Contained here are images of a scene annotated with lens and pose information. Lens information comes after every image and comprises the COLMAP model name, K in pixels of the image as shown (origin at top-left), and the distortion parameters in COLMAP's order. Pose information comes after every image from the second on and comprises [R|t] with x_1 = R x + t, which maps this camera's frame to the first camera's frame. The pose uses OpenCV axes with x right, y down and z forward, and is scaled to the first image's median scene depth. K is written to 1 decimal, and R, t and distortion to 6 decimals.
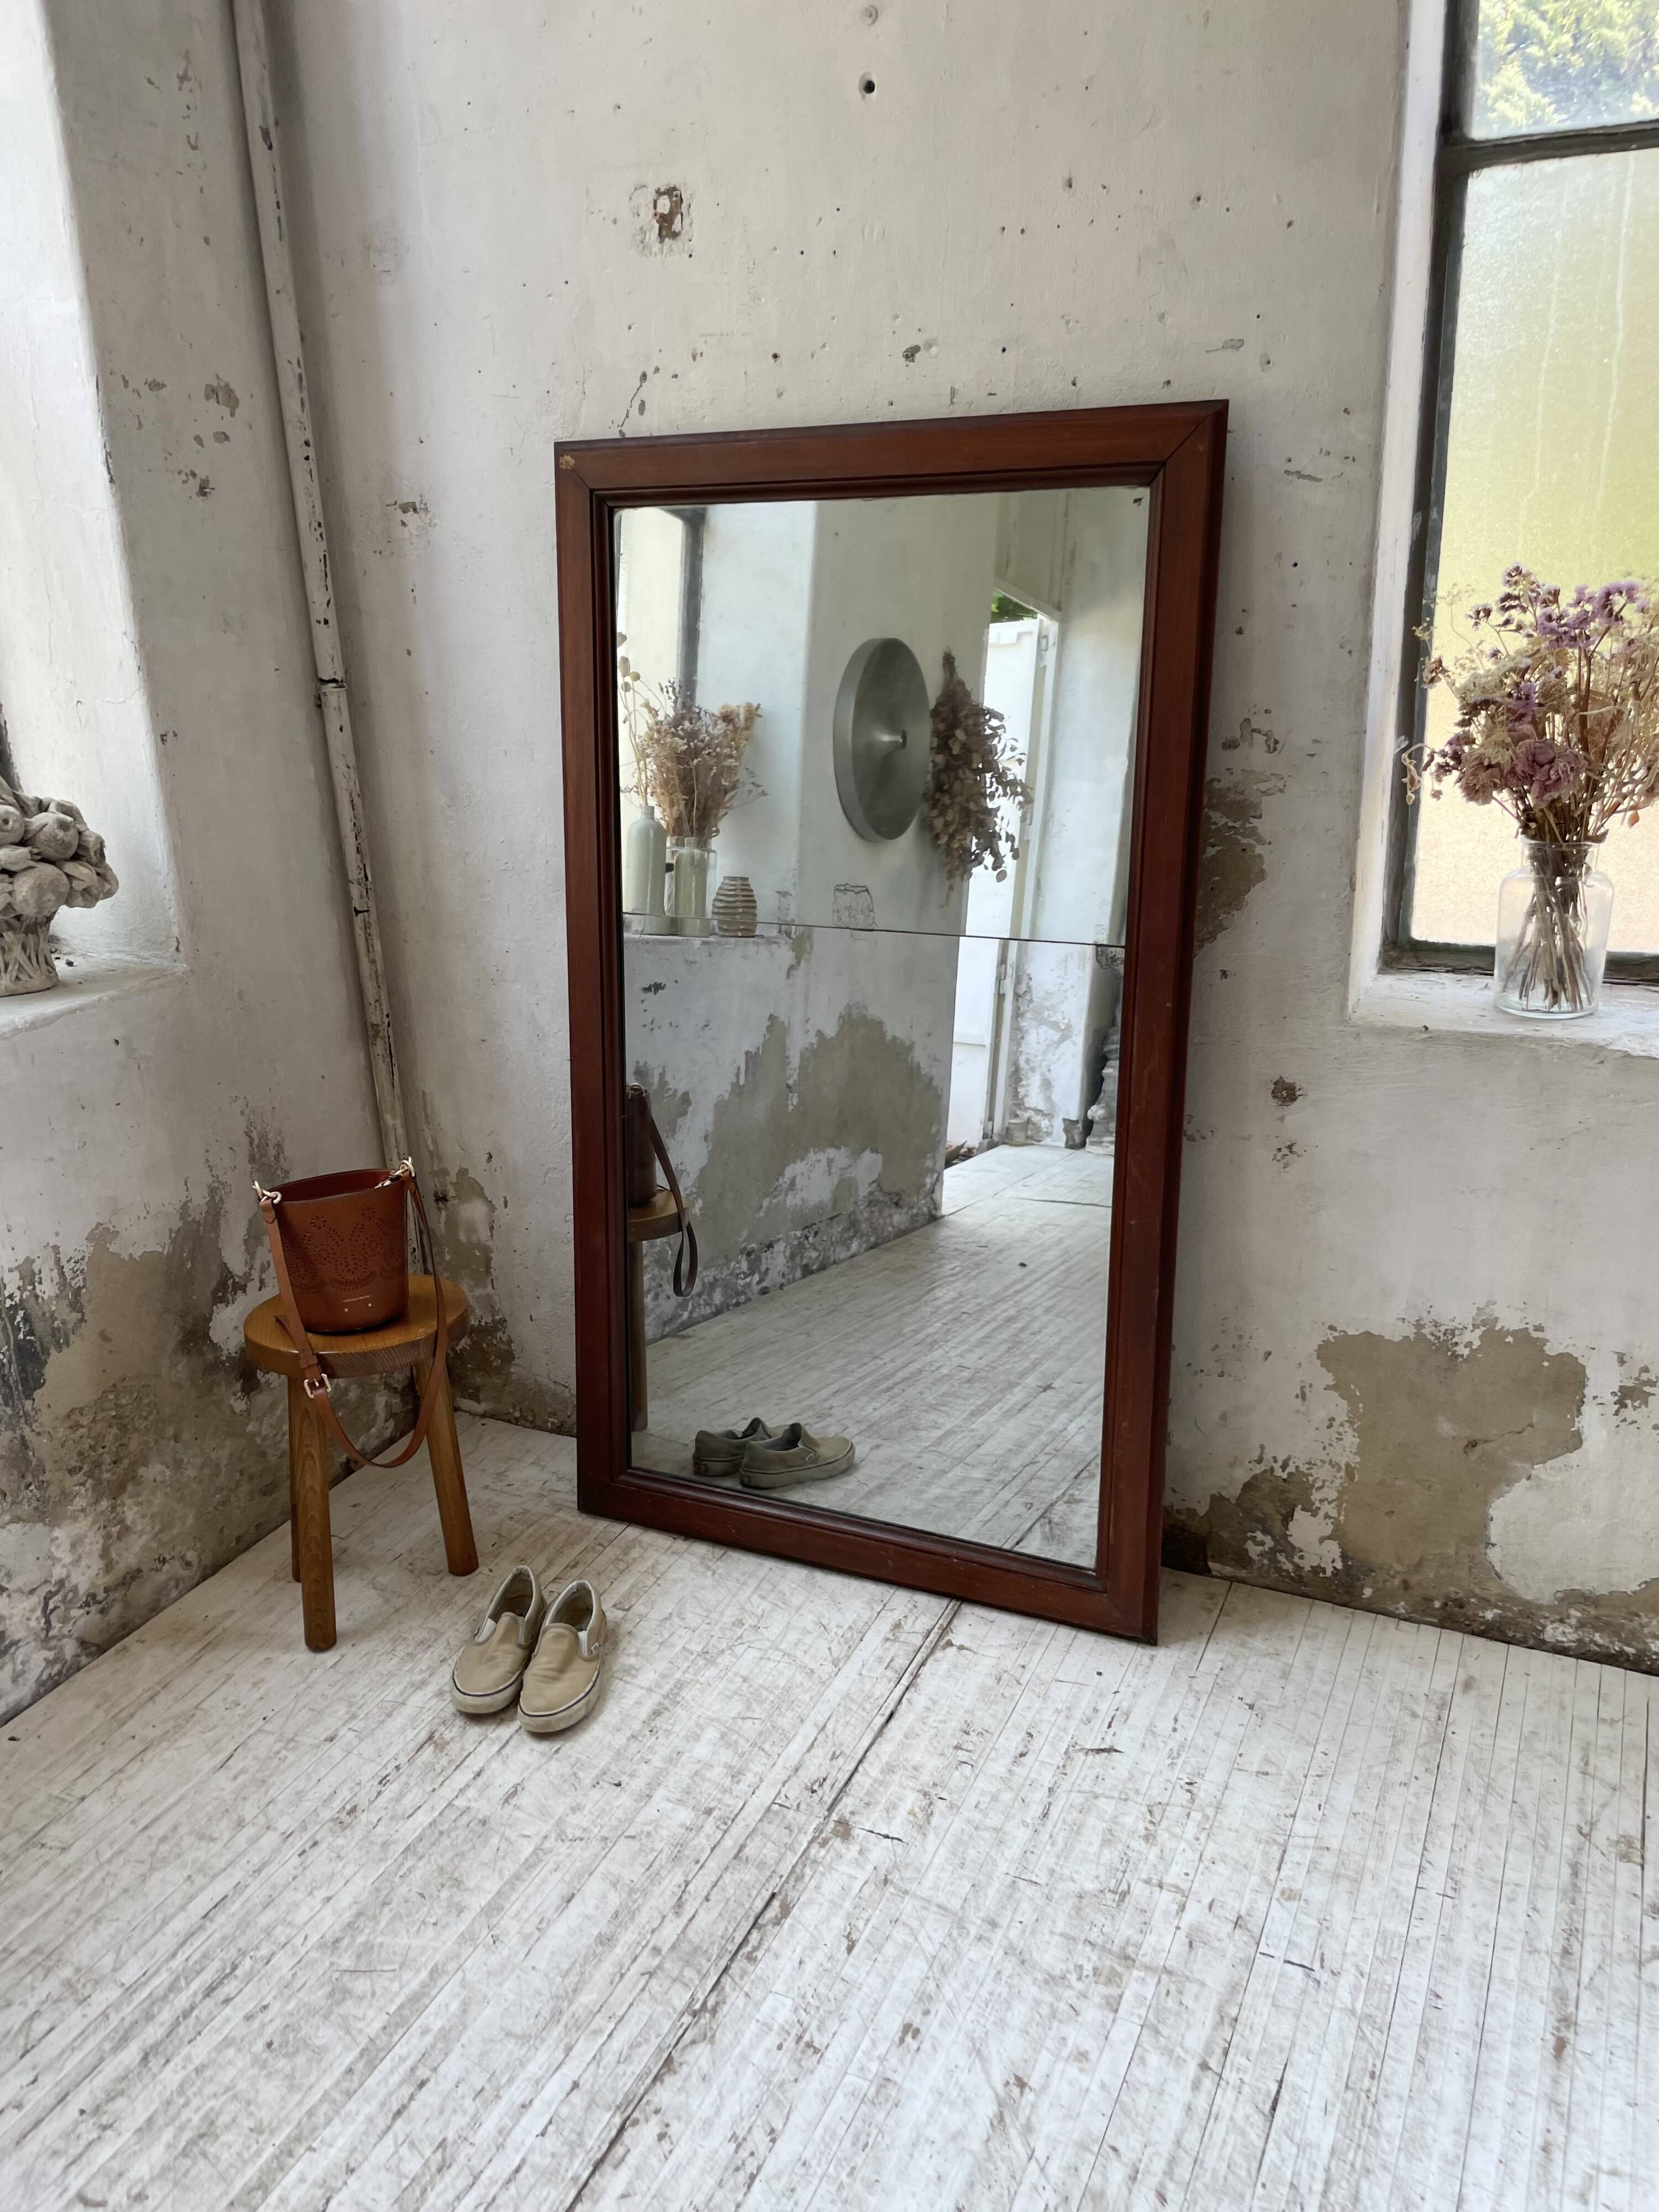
lens RADIAL K [[1684.0, 0, 852.0], [0, 1684.0, 1118.5], [0, 0, 1]] dist [0.079082, -0.112372]
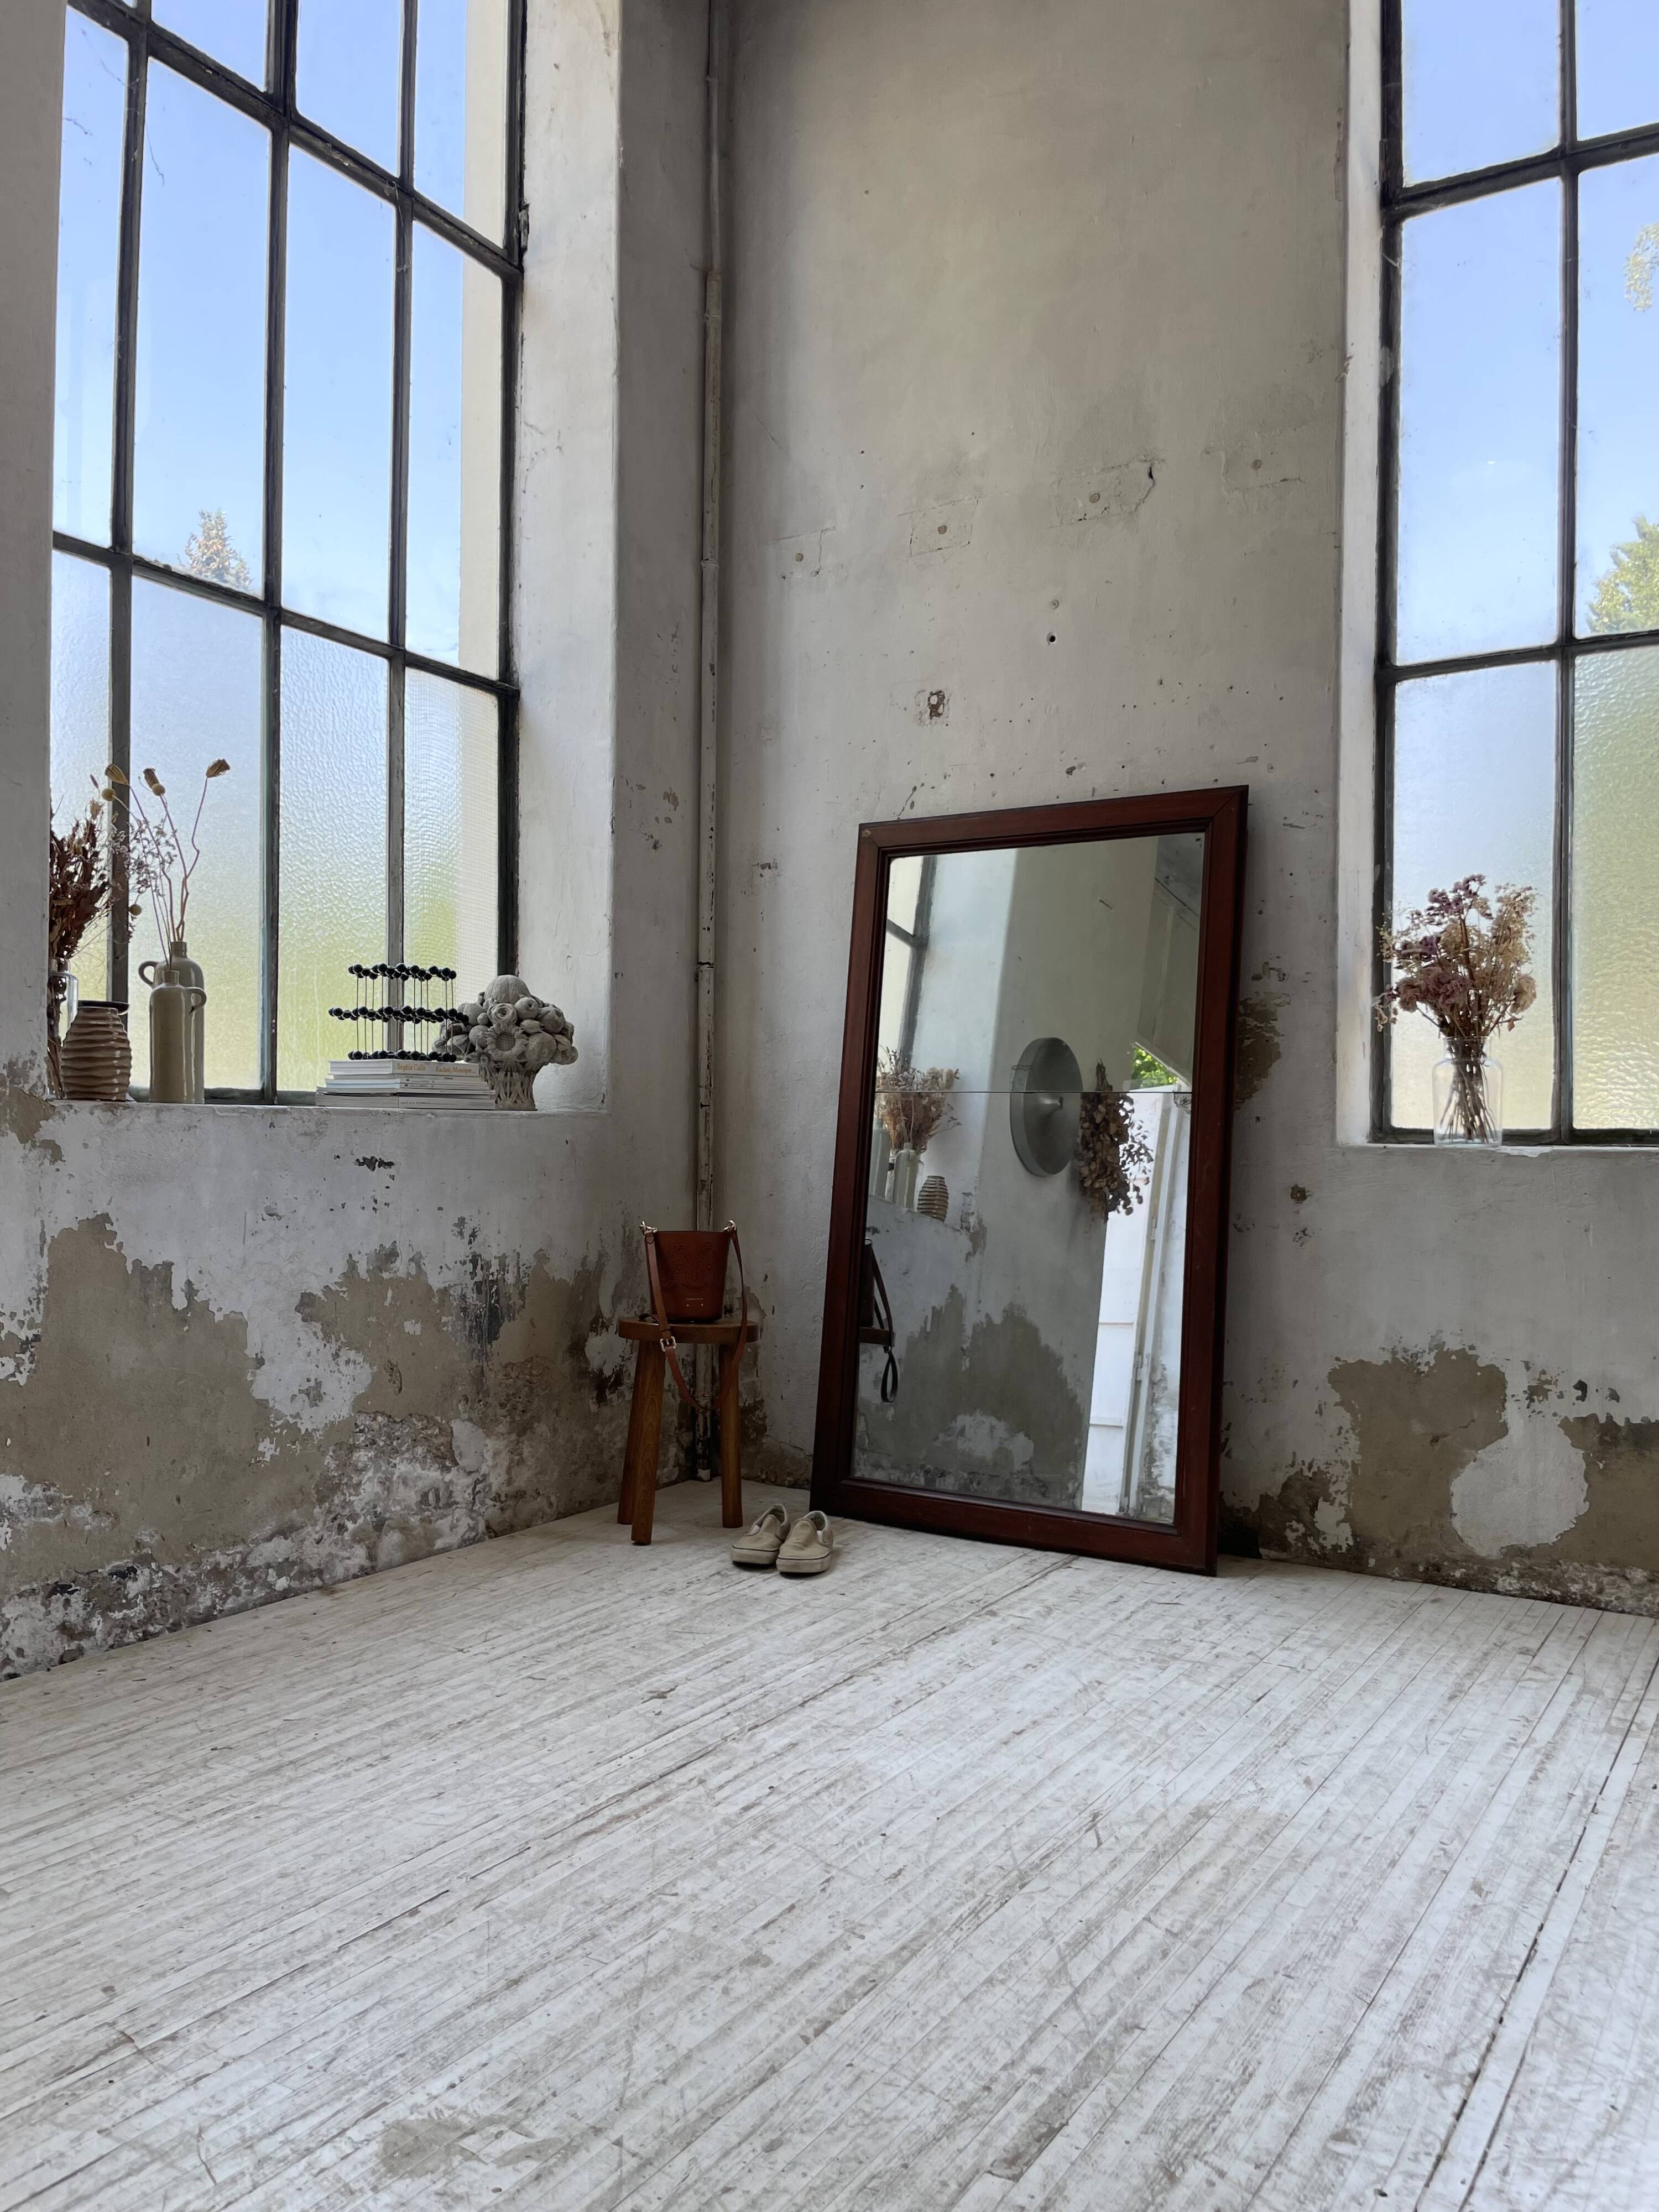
lens RADIAL K [[1684.0, 0, 823.5], [0, 1684.0, 1108.5], [0, 0, 1]] dist [0.079082, -0.112372]
pose [[0.991437, 0.043067, -0.123283, 0.011253], [-0.081401, 0.942017, -0.325542, 0.431420], [0.102115, 0.332790, 0.937456, -0.503730]]
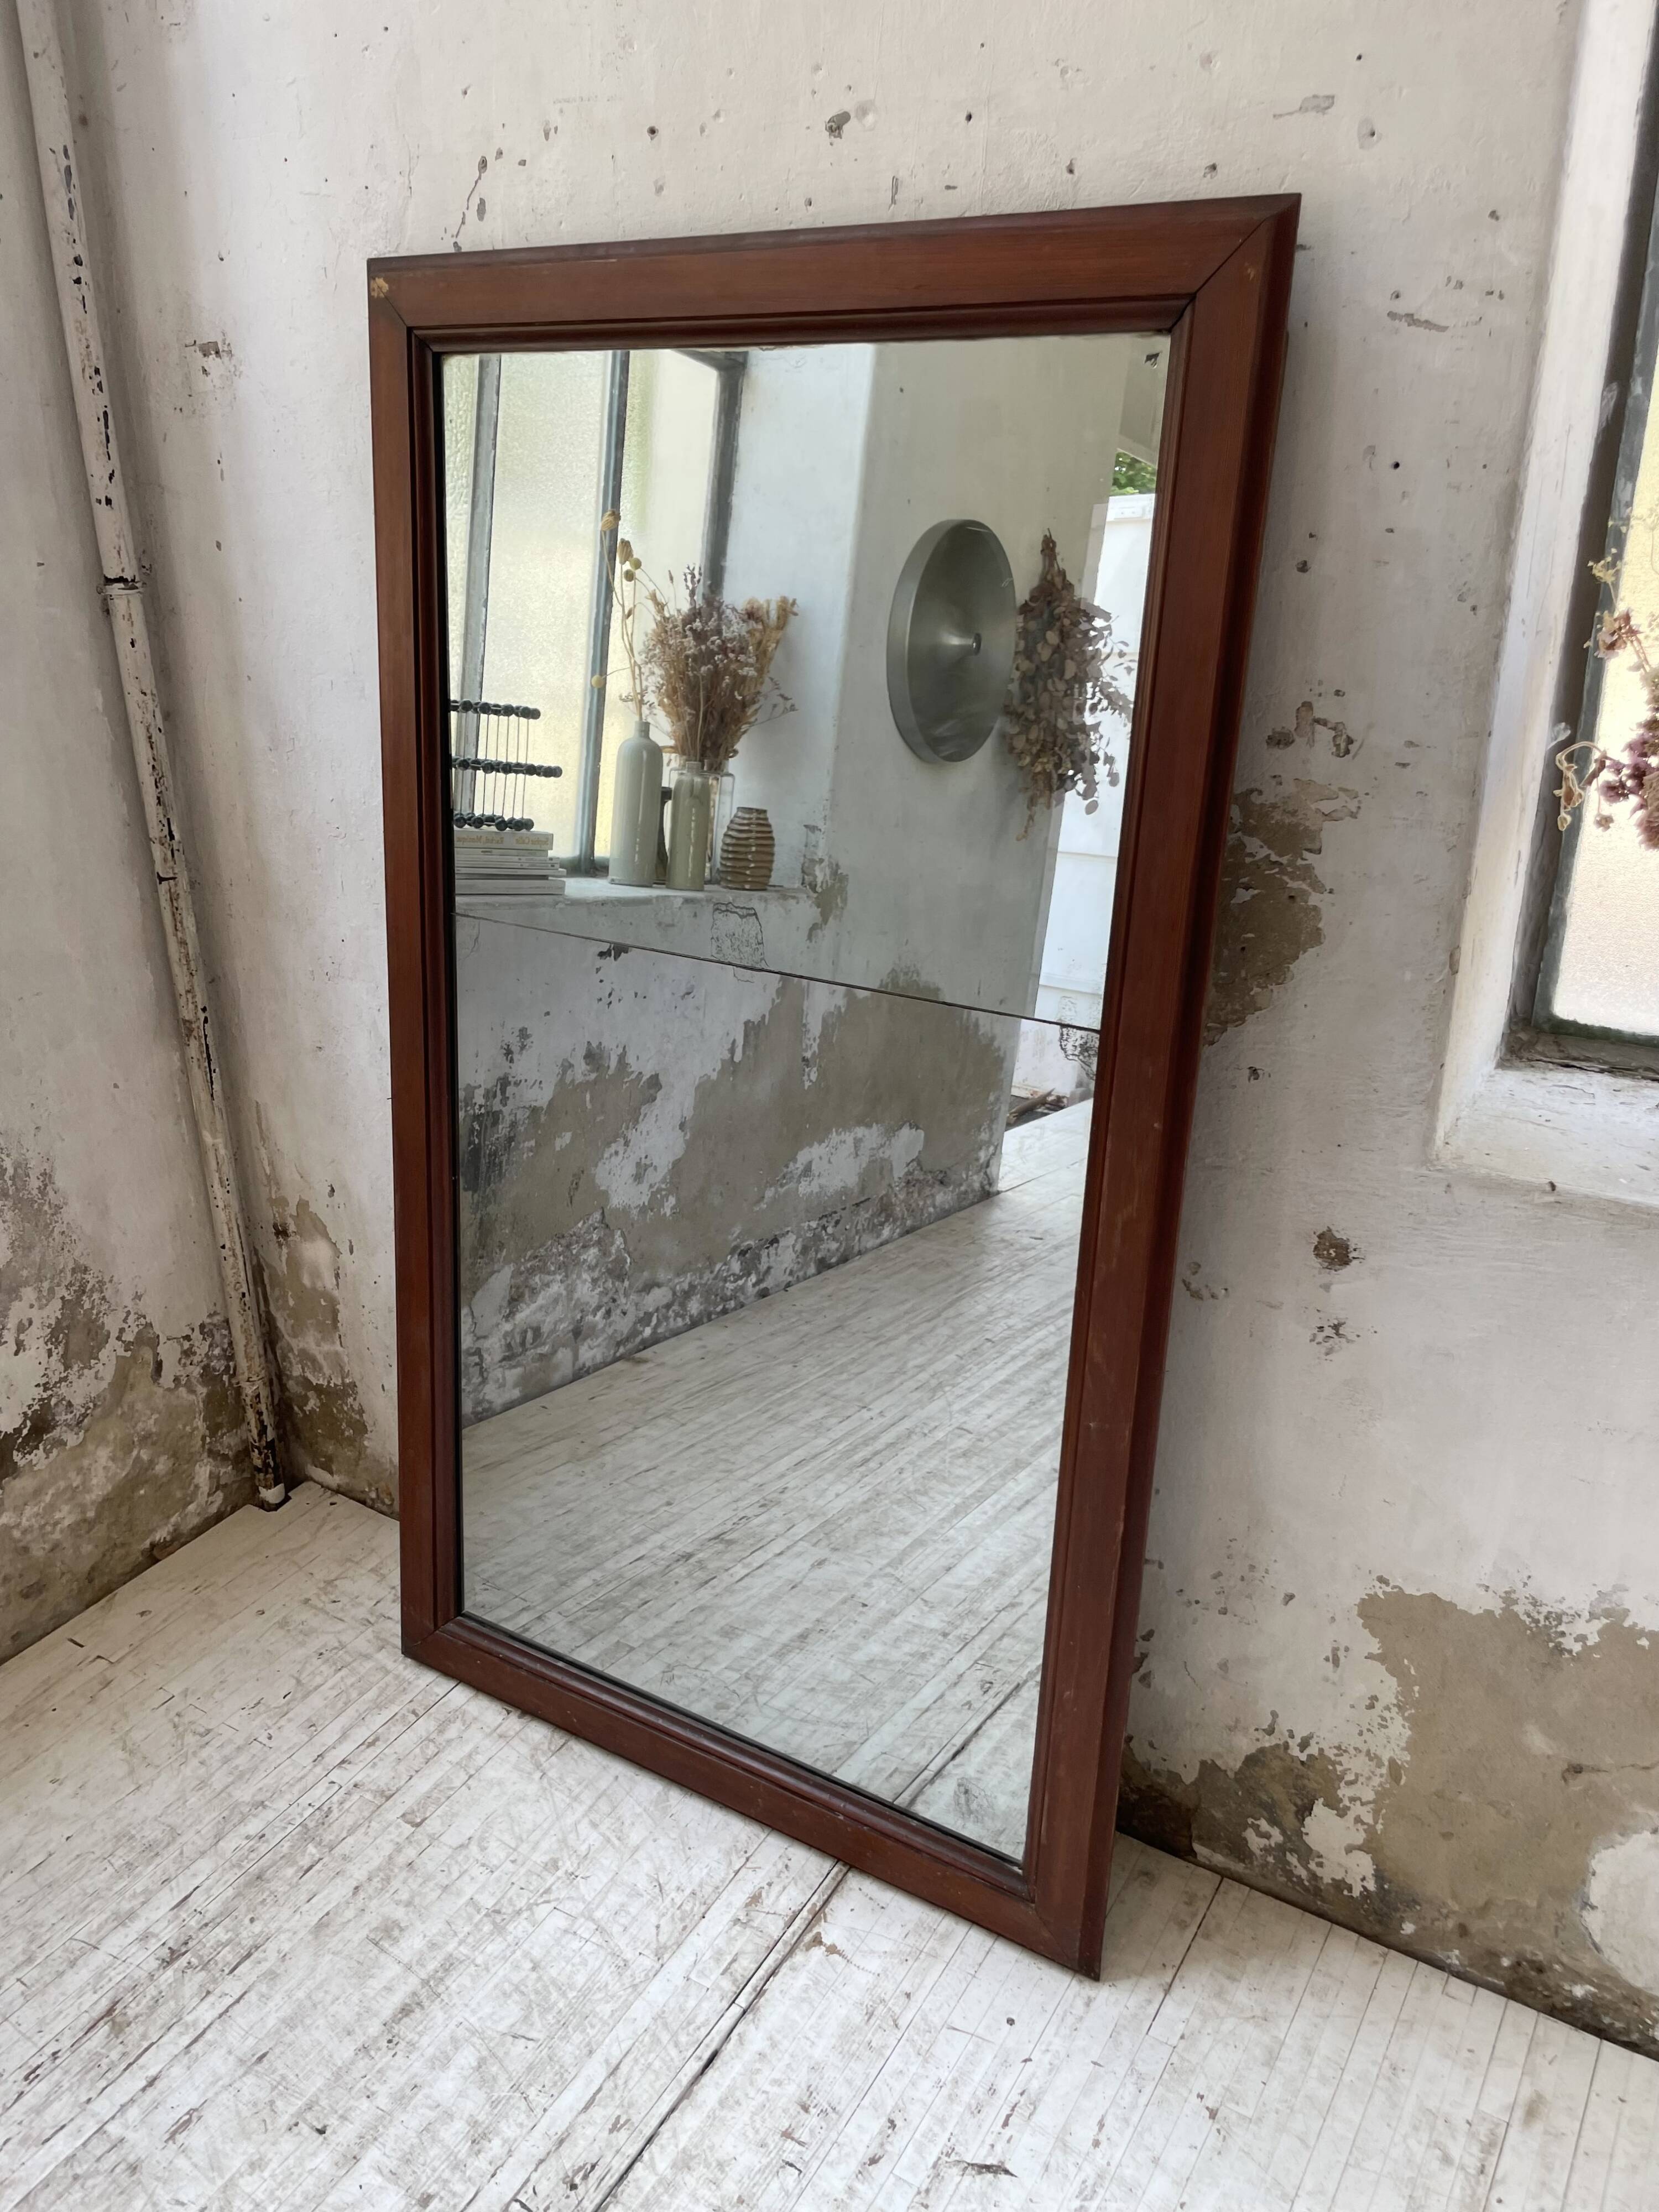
lens RADIAL K [[1685.4, 0, 810.5], [0, 1685.4, 1099.9], [0, 0, 1]] dist [0.077293, -0.108823]
pose [[0.991771, 0.065702, -0.109884, 0.112910], [-0.058427, 0.995962, 0.068163, -0.105232], [0.113918, -0.061182, 0.991604, 0.288294]]
